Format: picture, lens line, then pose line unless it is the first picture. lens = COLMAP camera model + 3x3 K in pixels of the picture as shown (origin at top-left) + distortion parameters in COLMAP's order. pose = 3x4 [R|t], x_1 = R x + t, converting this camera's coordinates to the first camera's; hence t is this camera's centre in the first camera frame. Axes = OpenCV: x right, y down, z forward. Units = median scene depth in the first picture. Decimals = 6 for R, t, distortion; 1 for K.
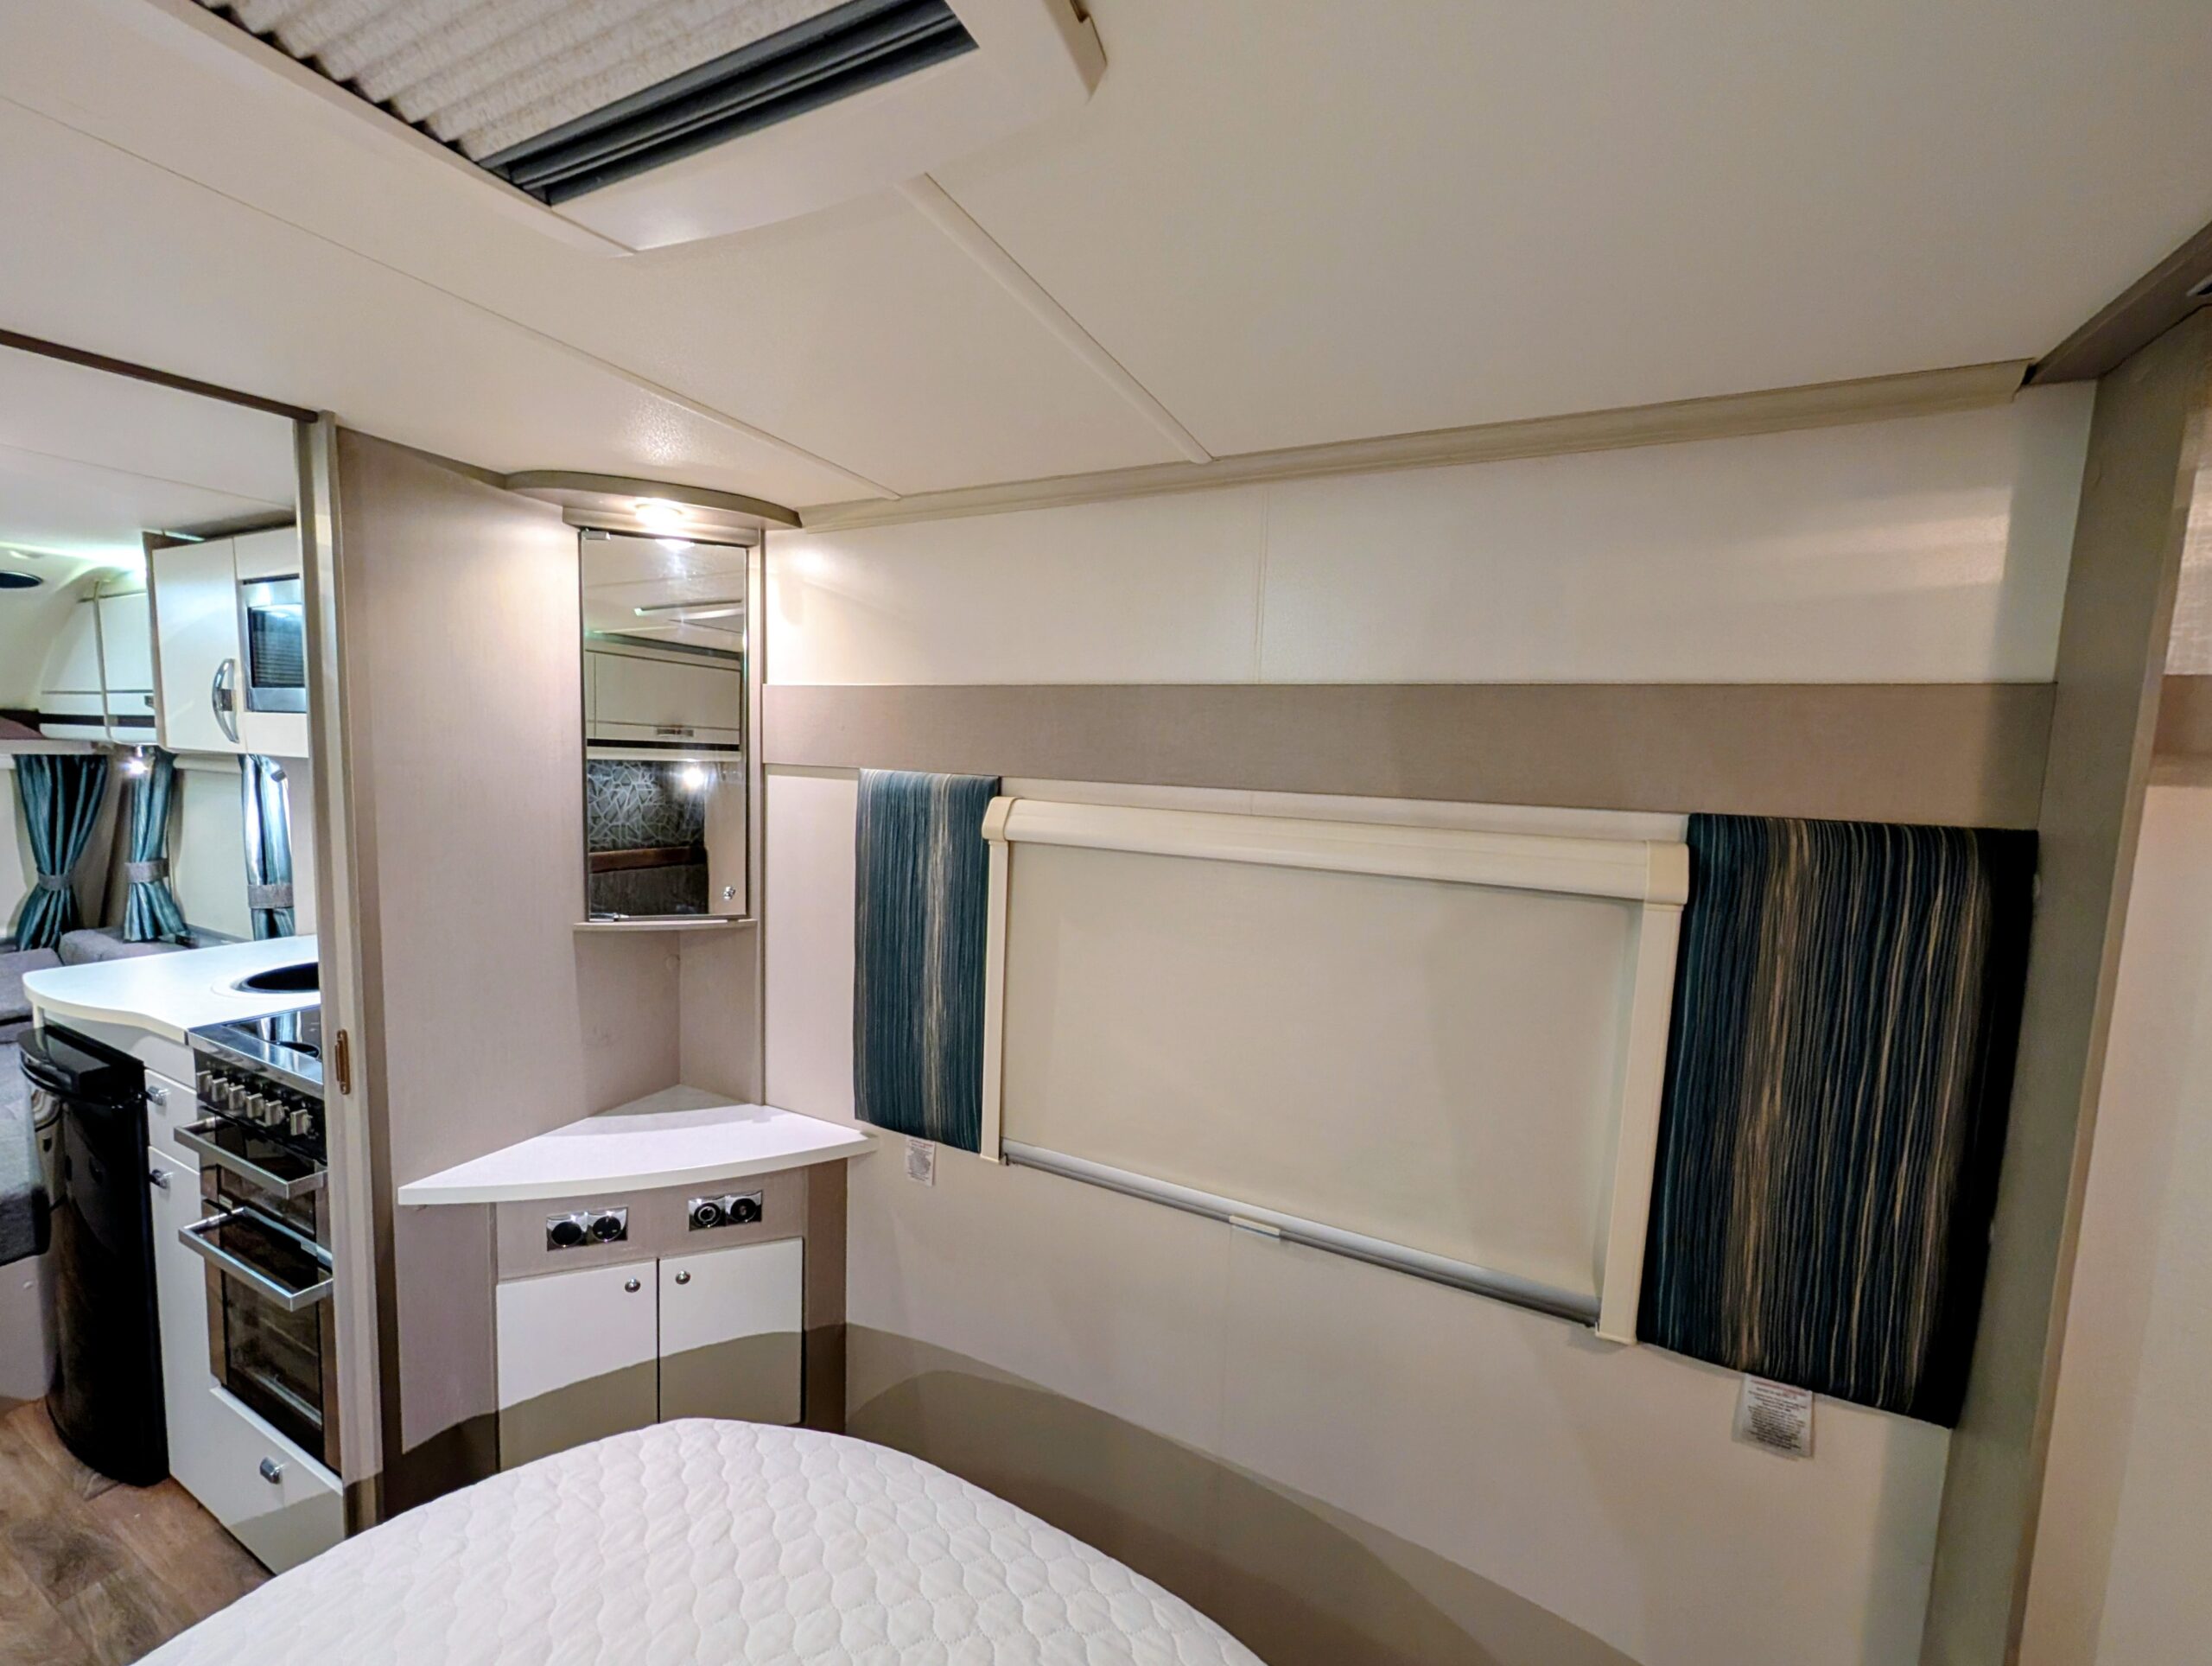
lens RADIAL K [[854.6, 0, 1106.0], [0, 854.6, 833.0], [0, 0, 1]] dist [0.000231, -0.000047]
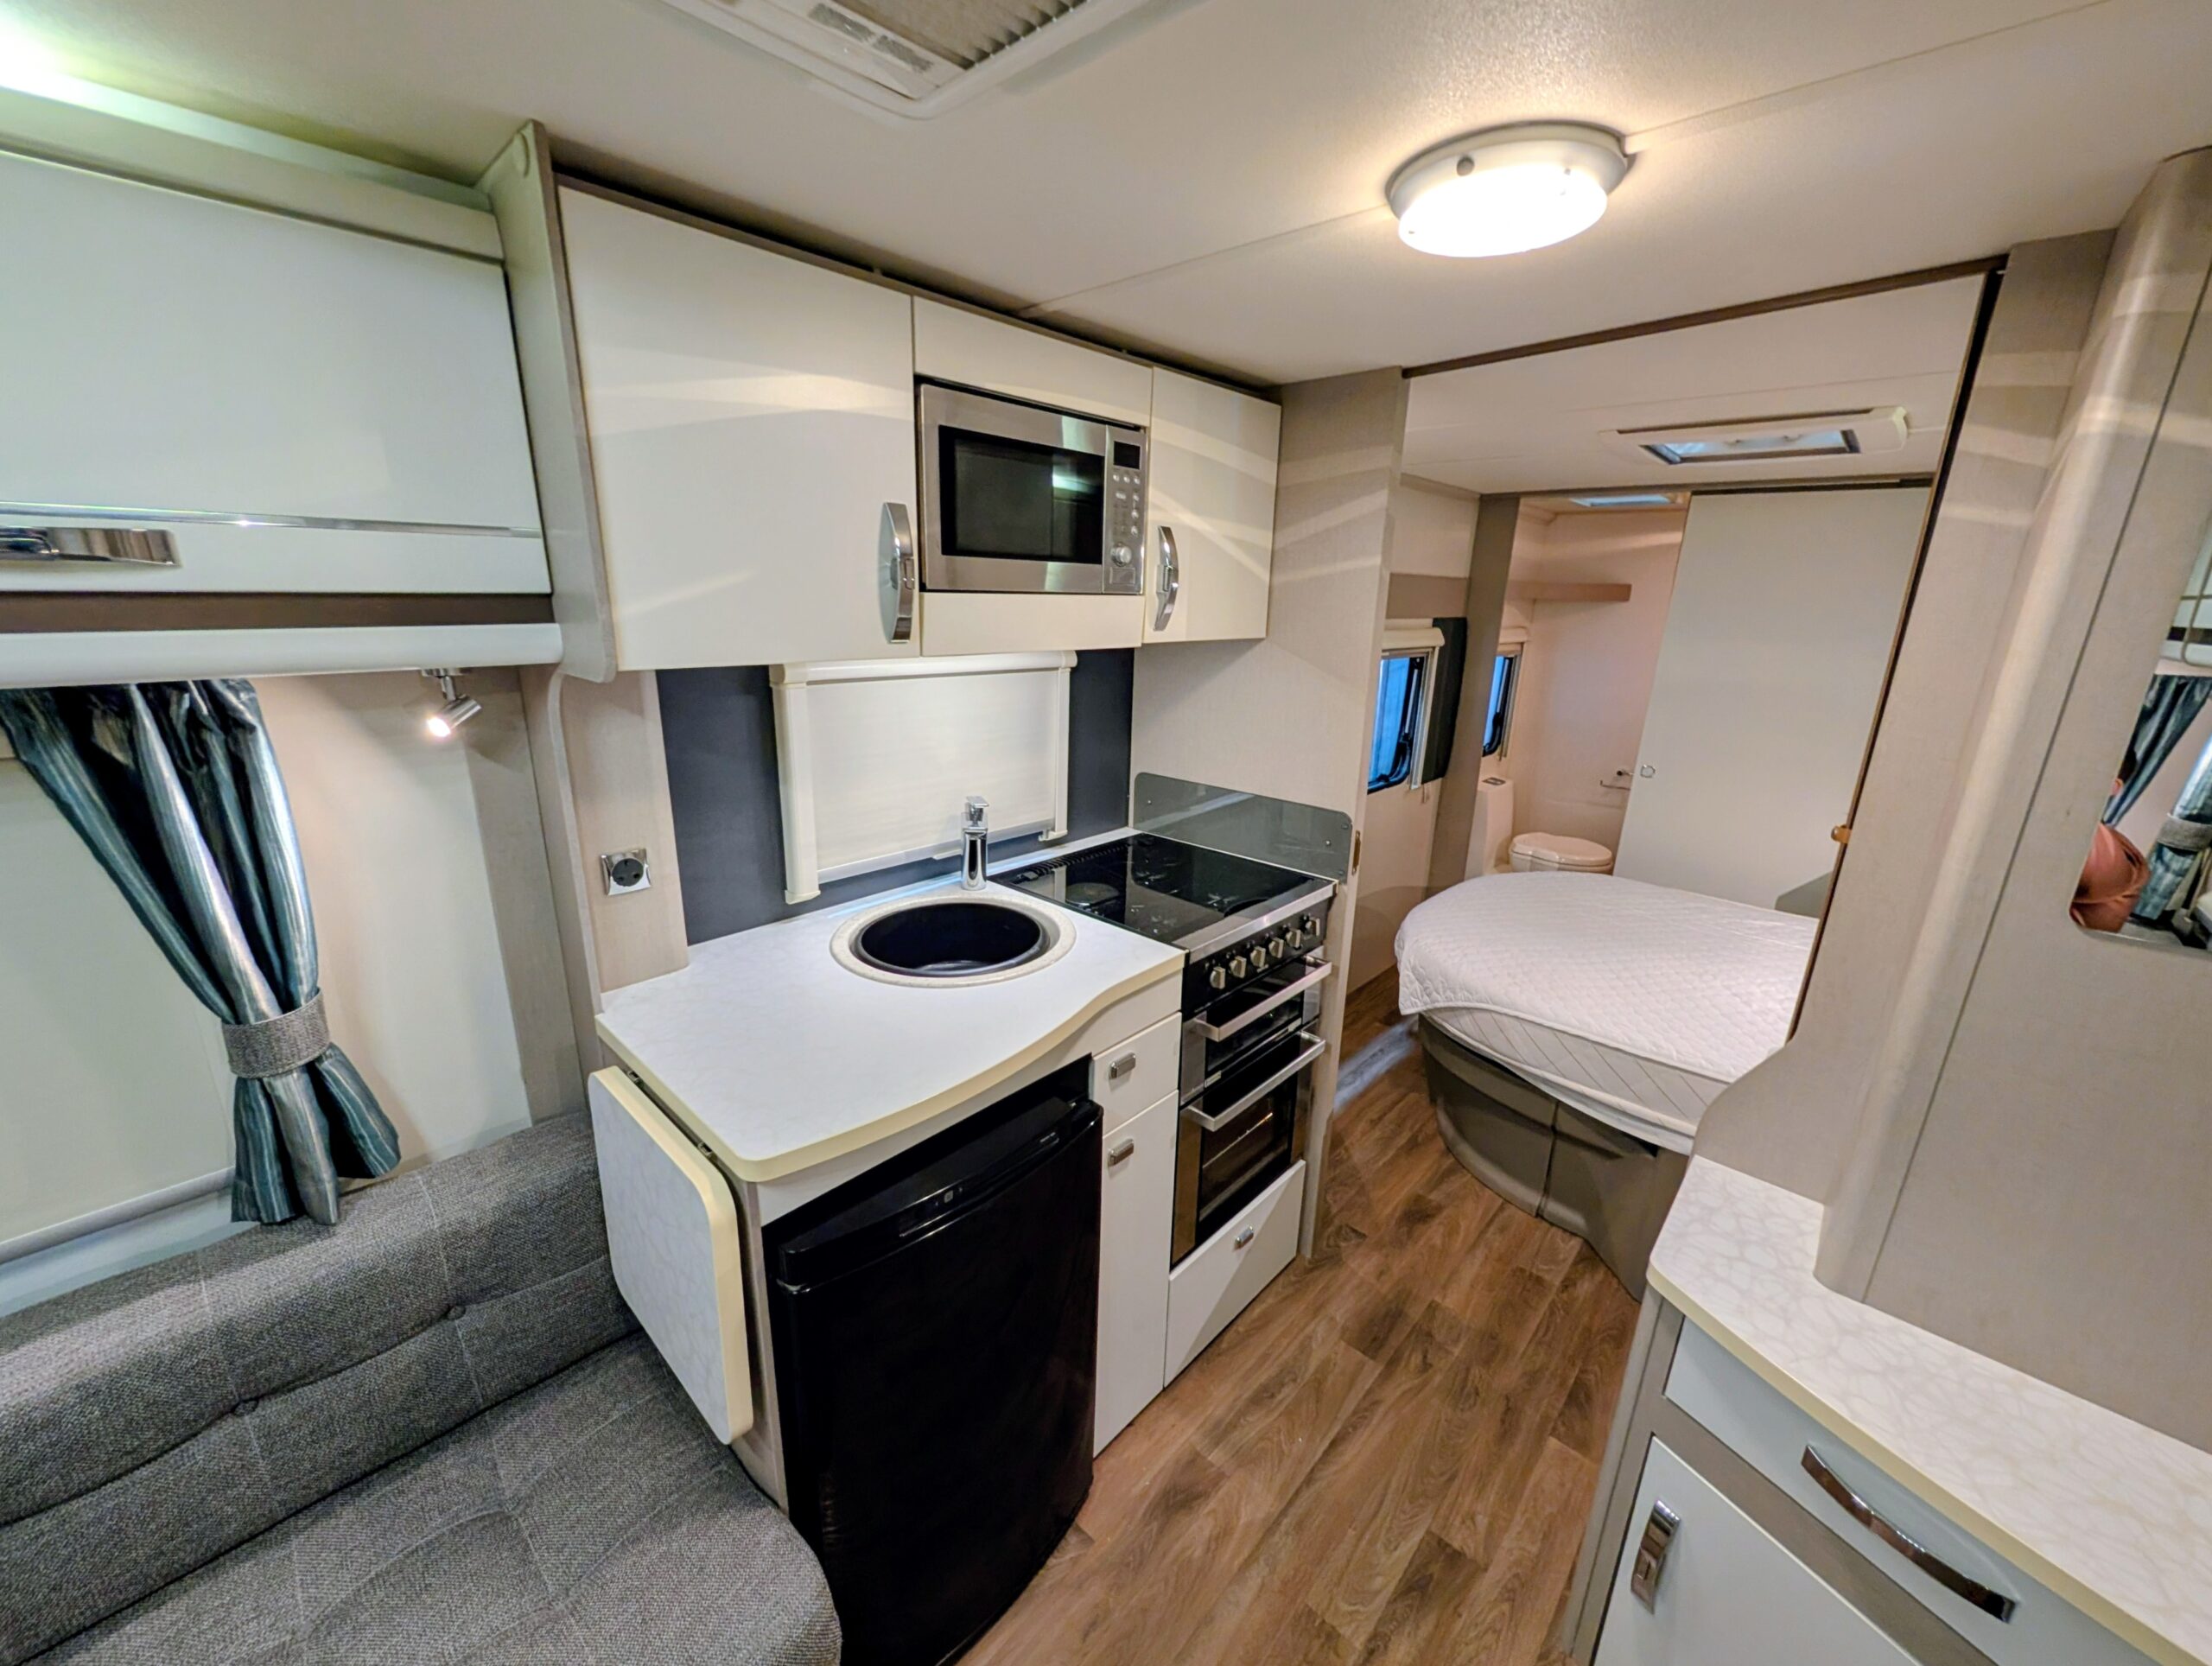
lens RADIAL K [[854.6, 0, 1106.0], [0, 854.6, 833.0], [0, 0, 1]] dist [0.000231, -0.000047]
pose [[0.297585, -0.294600, 0.908104, -1.103895], [0.076976, 0.955505, 0.284753, -0.097207], [-0.951587, -0.014836, 0.307022, 0.457141]]
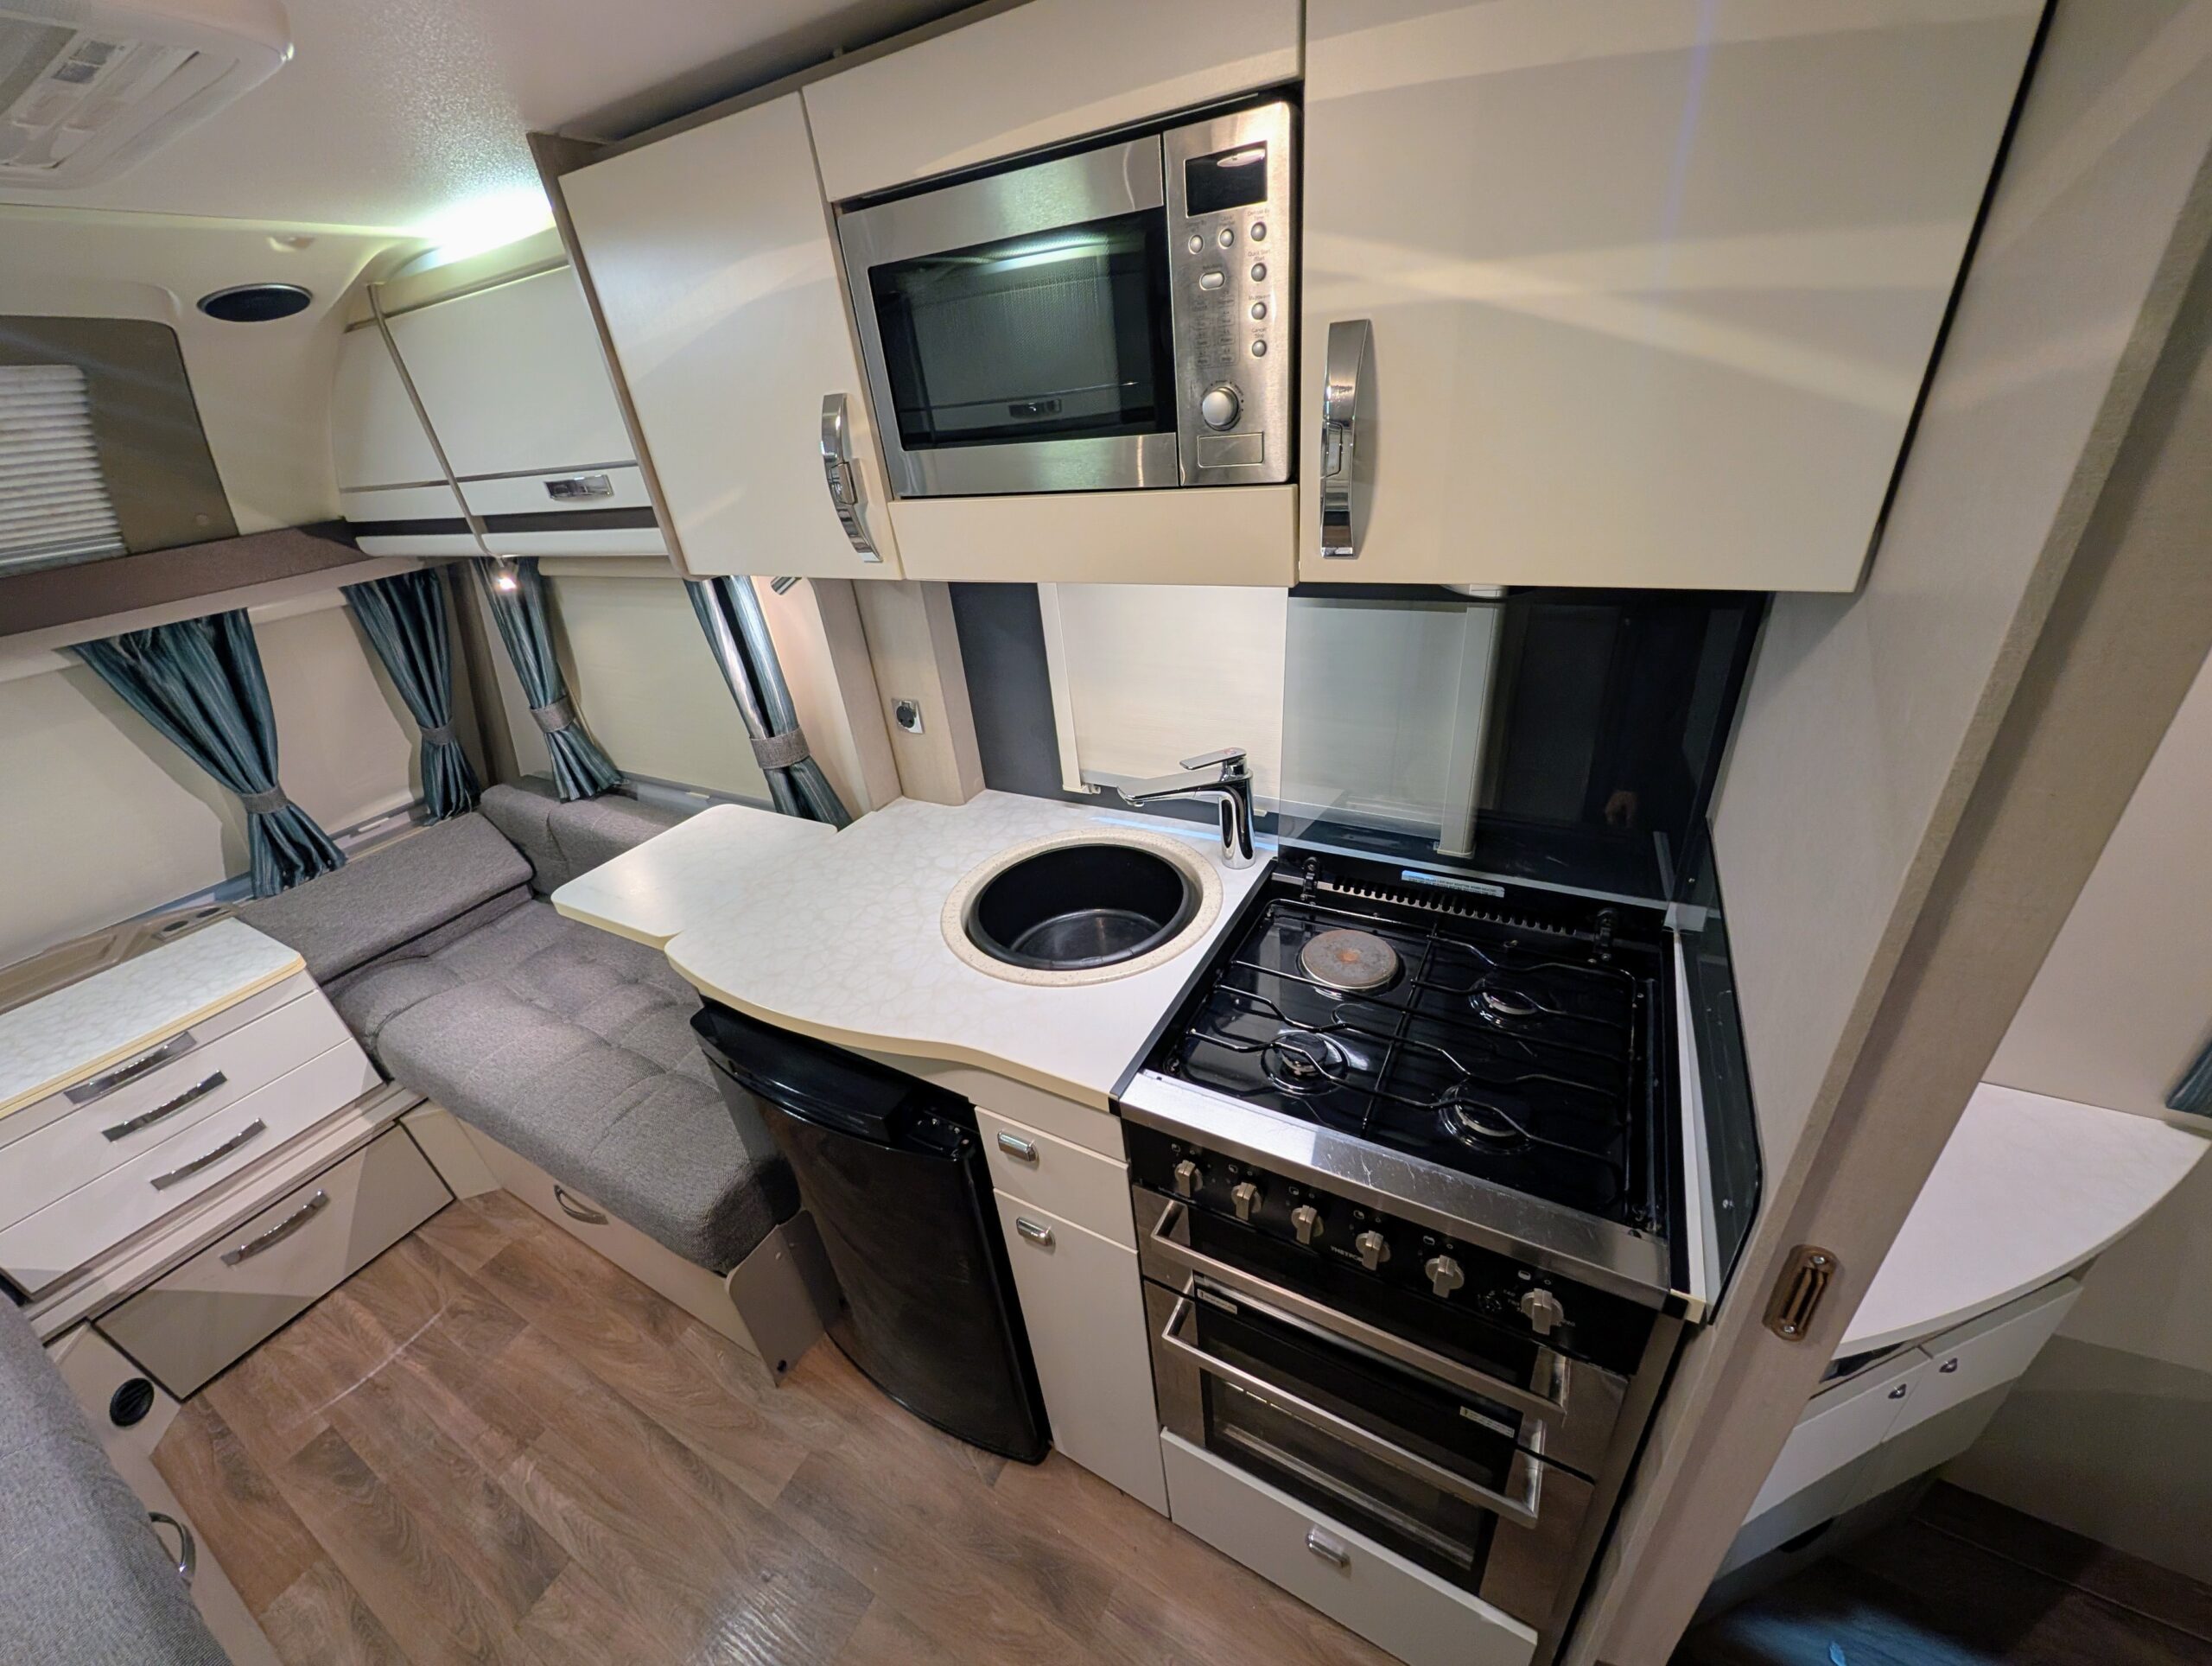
lens RADIAL K [[834.9, 0, 1106.0], [0, 834.9, 833.0], [0, 0, 1]] dist [0.000067, 0.000384]
pose [[0.988883, -0.091137, -0.117490, -0.571186], [0.130600, 0.910103, 0.393264, -0.096549], [0.071087, -0.404237, 0.911888, 0.310528]]
